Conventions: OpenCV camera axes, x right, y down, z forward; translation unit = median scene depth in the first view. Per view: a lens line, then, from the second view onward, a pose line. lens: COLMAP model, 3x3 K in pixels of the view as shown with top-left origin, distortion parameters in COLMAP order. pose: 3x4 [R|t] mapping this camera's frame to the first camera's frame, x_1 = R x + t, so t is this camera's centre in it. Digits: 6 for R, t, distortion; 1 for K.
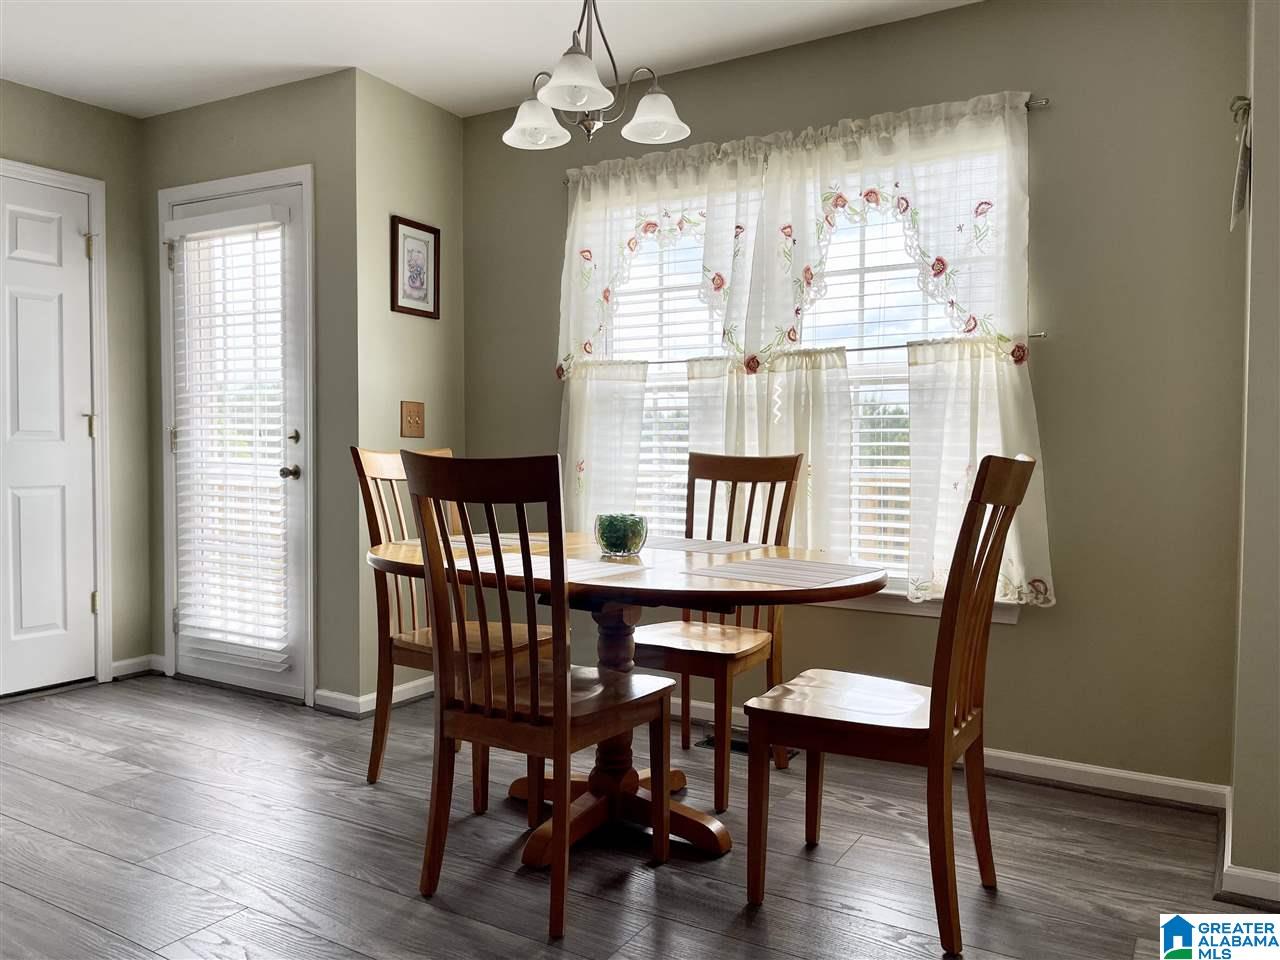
lens RADIAL K [[910.6, 0, 640.0], [0, 910.6, 480.0], [0, 0, 1]] dist [0.004672, 0.001536]
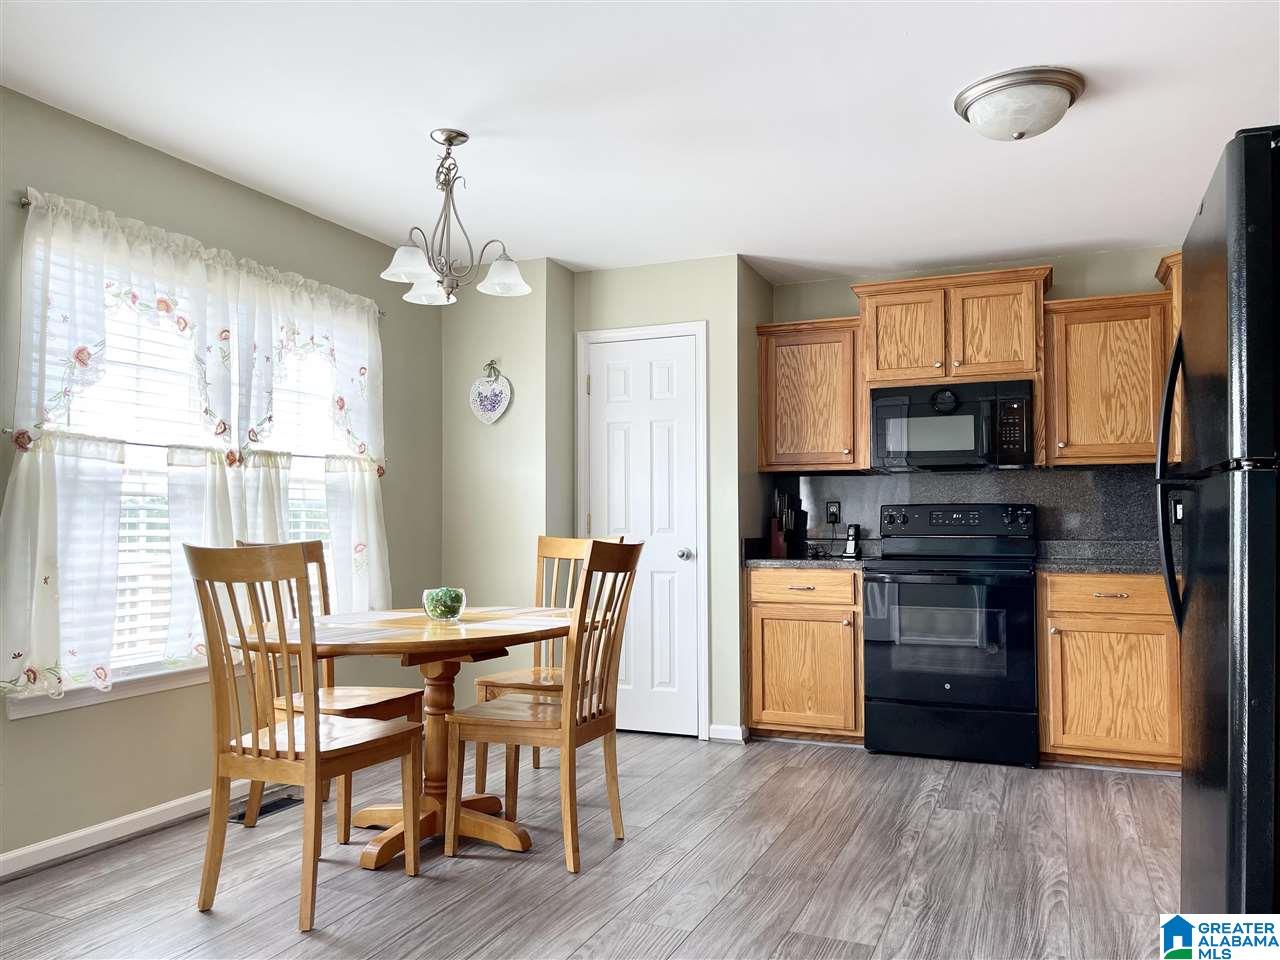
lens RADIAL K [[965.7, 0, 640.0], [0, 965.7, 480.0], [0, 0, 1]] dist [0.058683, -0.084902]
pose [[-0.107525, 0.051581, 0.992863, -1.081893], [0.049468, 0.997694, -0.046474, -0.023180], [-0.992971, 0.044118, -0.109828, 0.646447]]
